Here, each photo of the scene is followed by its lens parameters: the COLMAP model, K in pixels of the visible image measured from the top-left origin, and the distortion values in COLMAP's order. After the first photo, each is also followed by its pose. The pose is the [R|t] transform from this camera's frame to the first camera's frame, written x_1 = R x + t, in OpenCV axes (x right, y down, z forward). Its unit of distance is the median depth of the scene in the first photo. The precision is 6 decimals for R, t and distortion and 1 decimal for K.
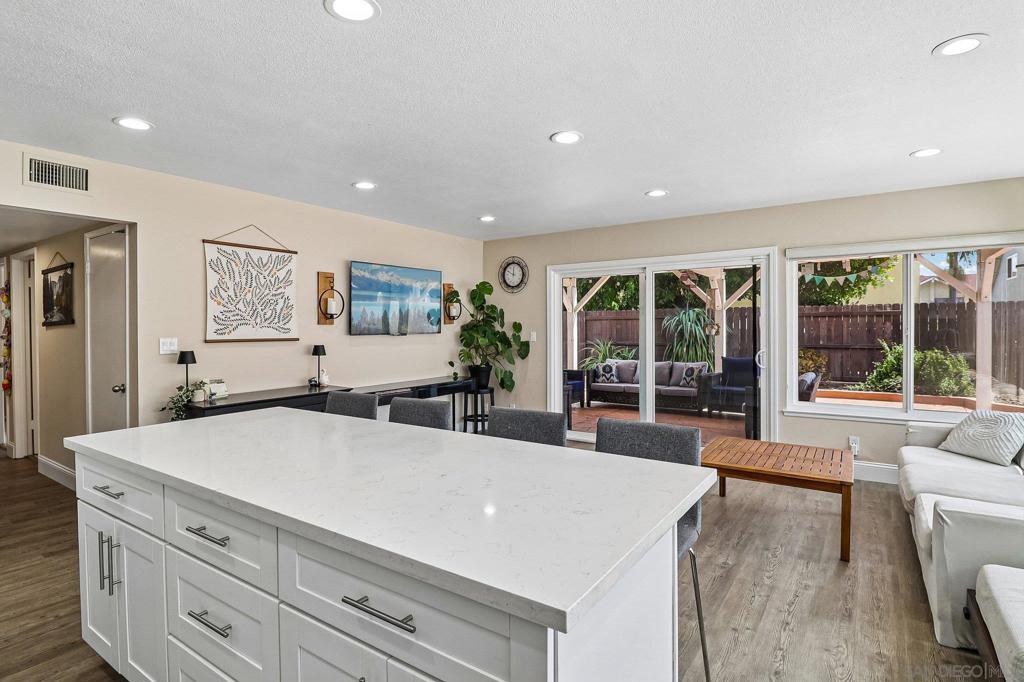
lens RADIAL K [[524.3, 0, 518.2], [0, 524.3, 335.9], [0, 0, 1]] dist [0.000190, -0.009422]
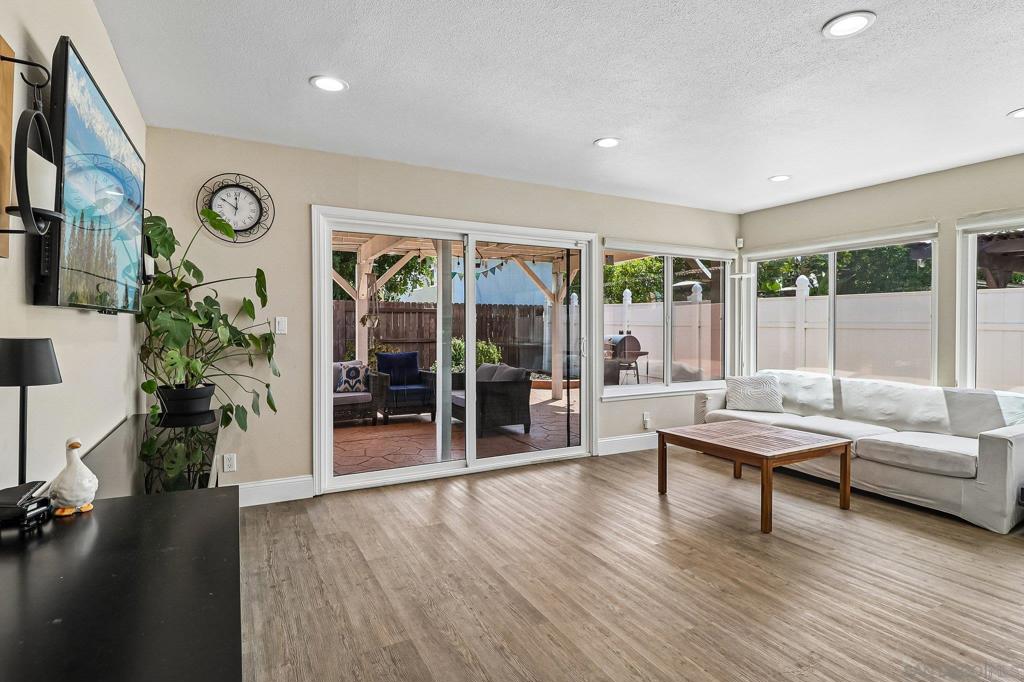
lens RADIAL K [[524.3, 0, 506.3], [0, 524.3, 331.1], [0, 0, 1]] dist [0.000190, -0.009422]
pose [[0.468225, 0.001160, 0.883608, -0.343748], [0.009347, 0.999937, -0.006266, 0.014123], [-0.883560, 0.011192, 0.468185, 0.498849]]
